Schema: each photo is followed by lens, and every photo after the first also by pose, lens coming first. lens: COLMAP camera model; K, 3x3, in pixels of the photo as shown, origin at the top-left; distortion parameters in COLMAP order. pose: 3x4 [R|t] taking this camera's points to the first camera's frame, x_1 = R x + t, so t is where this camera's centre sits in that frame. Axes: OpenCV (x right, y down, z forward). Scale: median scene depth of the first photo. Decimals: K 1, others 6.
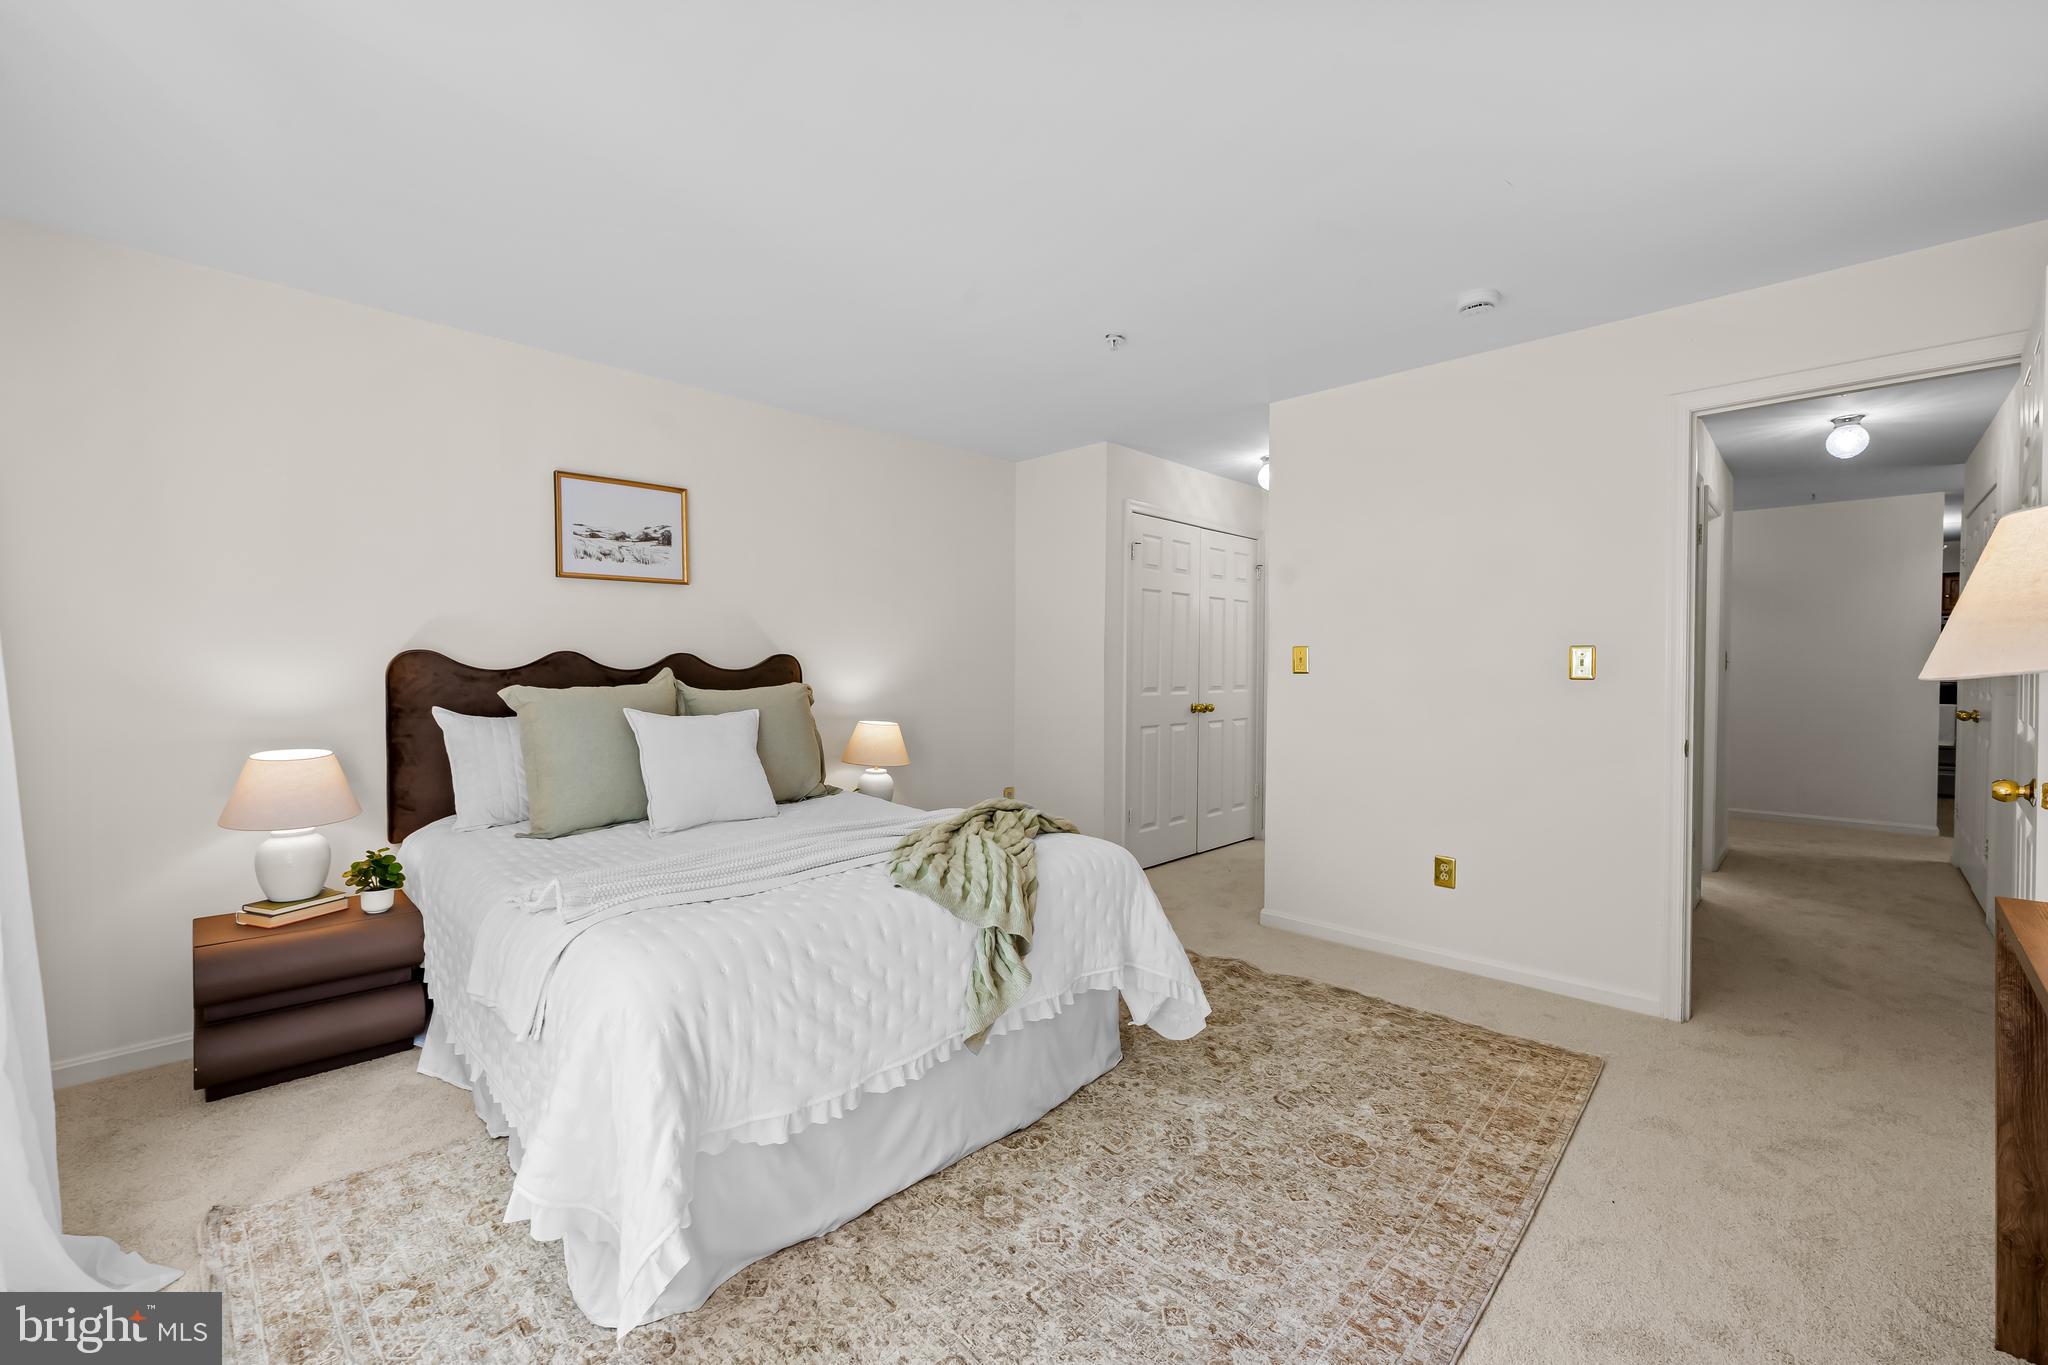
lens RADIAL K [[824.5, 0, 1024.0], [0, 824.5, 682.5], [0, 0, 1]] dist [-0.000737, -0.000111]
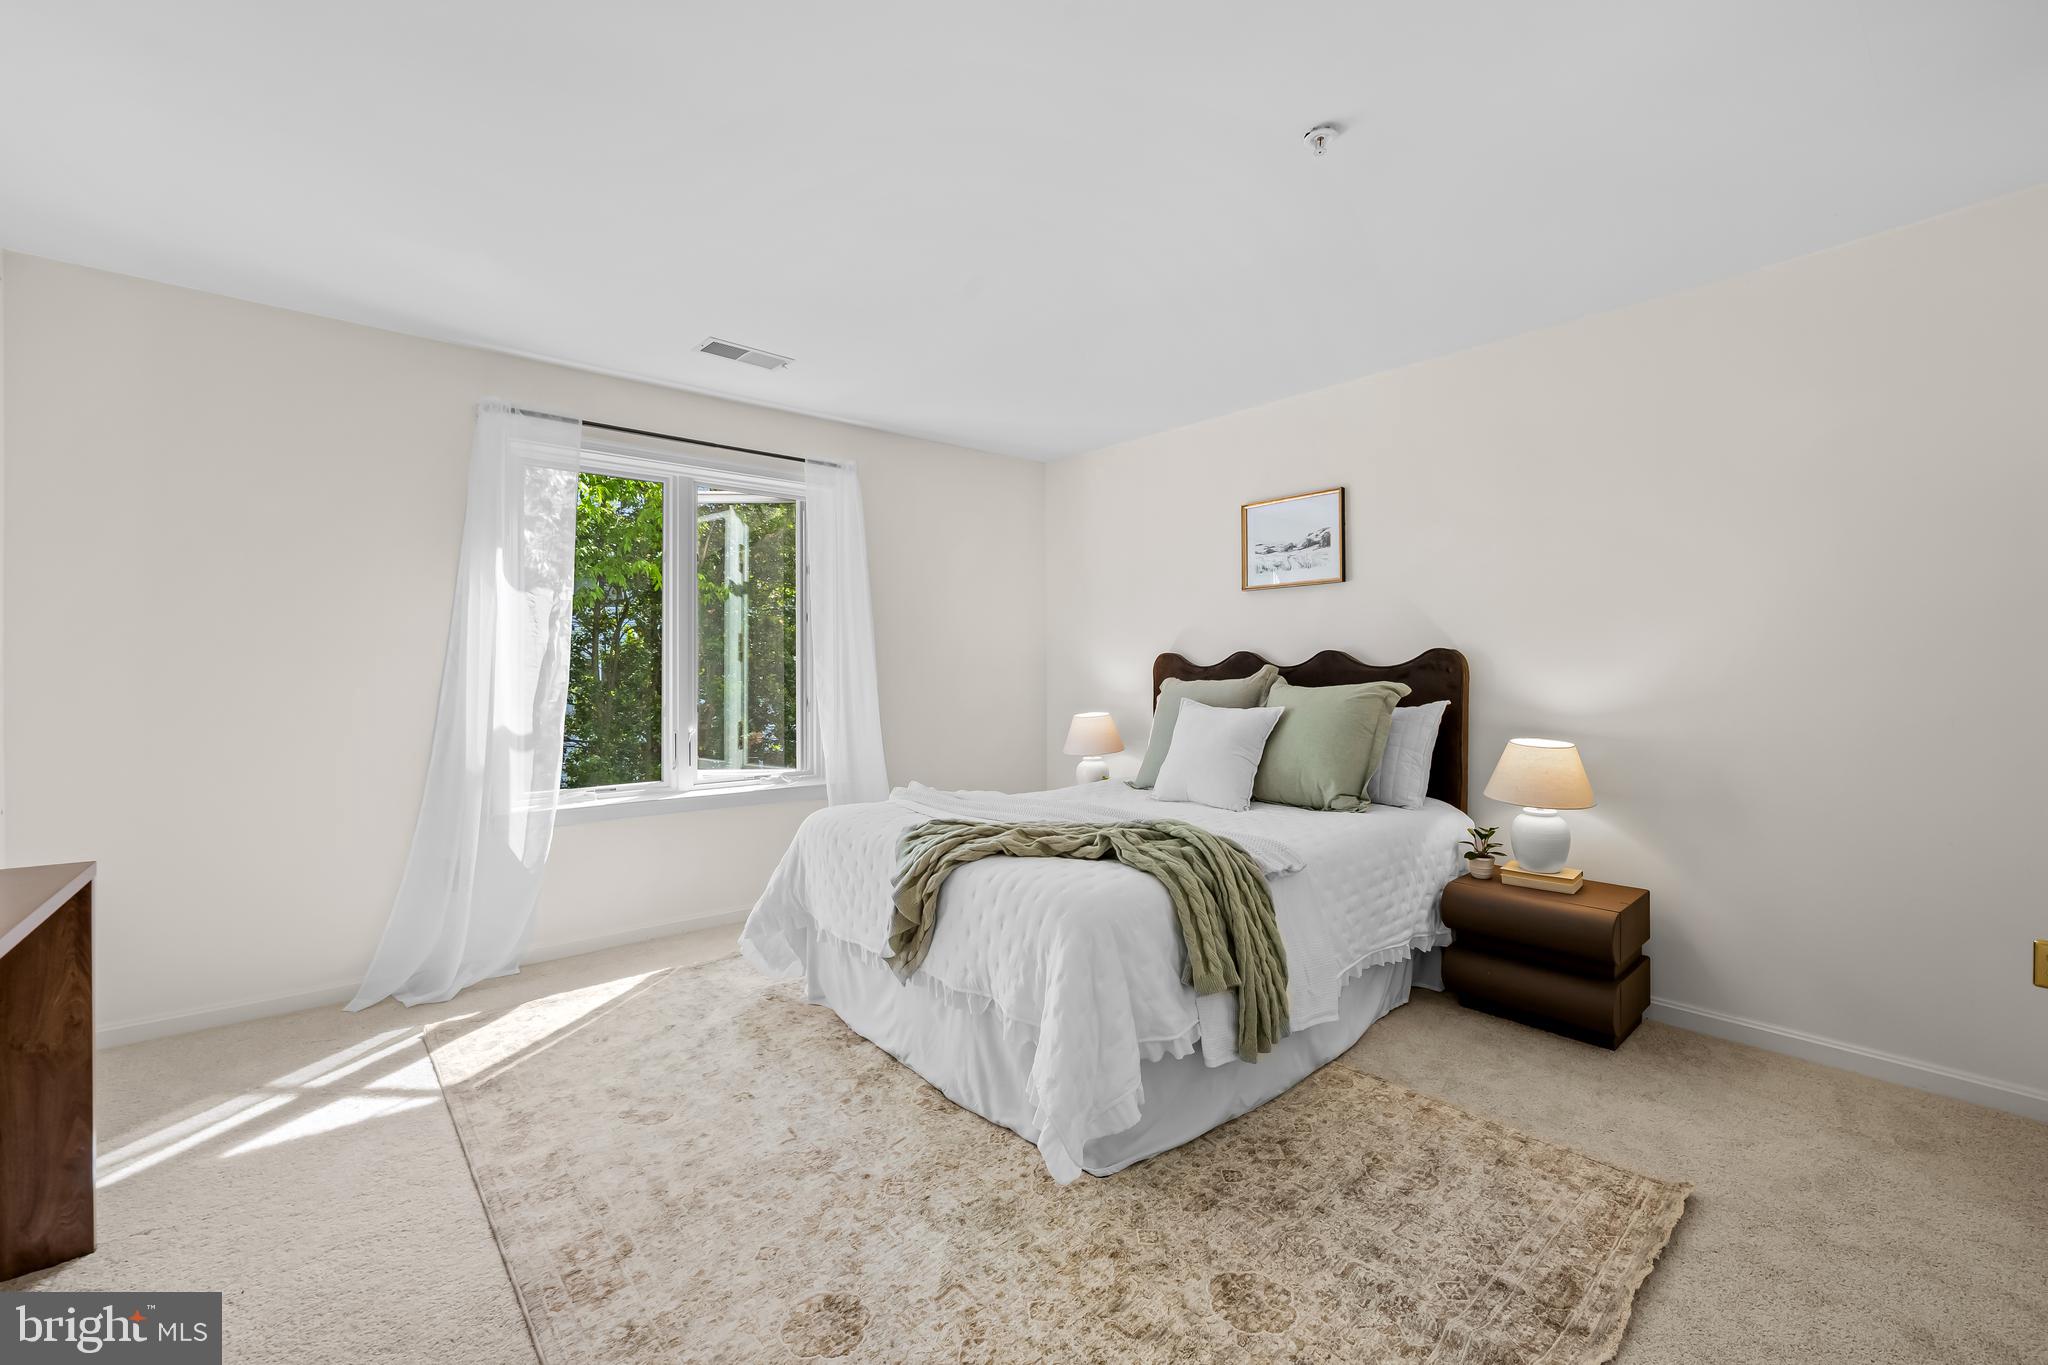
lens RADIAL K [[837.1, 0, 1029.7], [0, 837.1, 670.9], [0, 0, 1]] dist [-0.002239, -0.000151]
pose [[-0.073657, 0.004905, -0.997272, 0.666160], [-0.020220, 0.999775, 0.006411, -0.010248], [0.997079, 0.020637, -0.073541, 0.736726]]
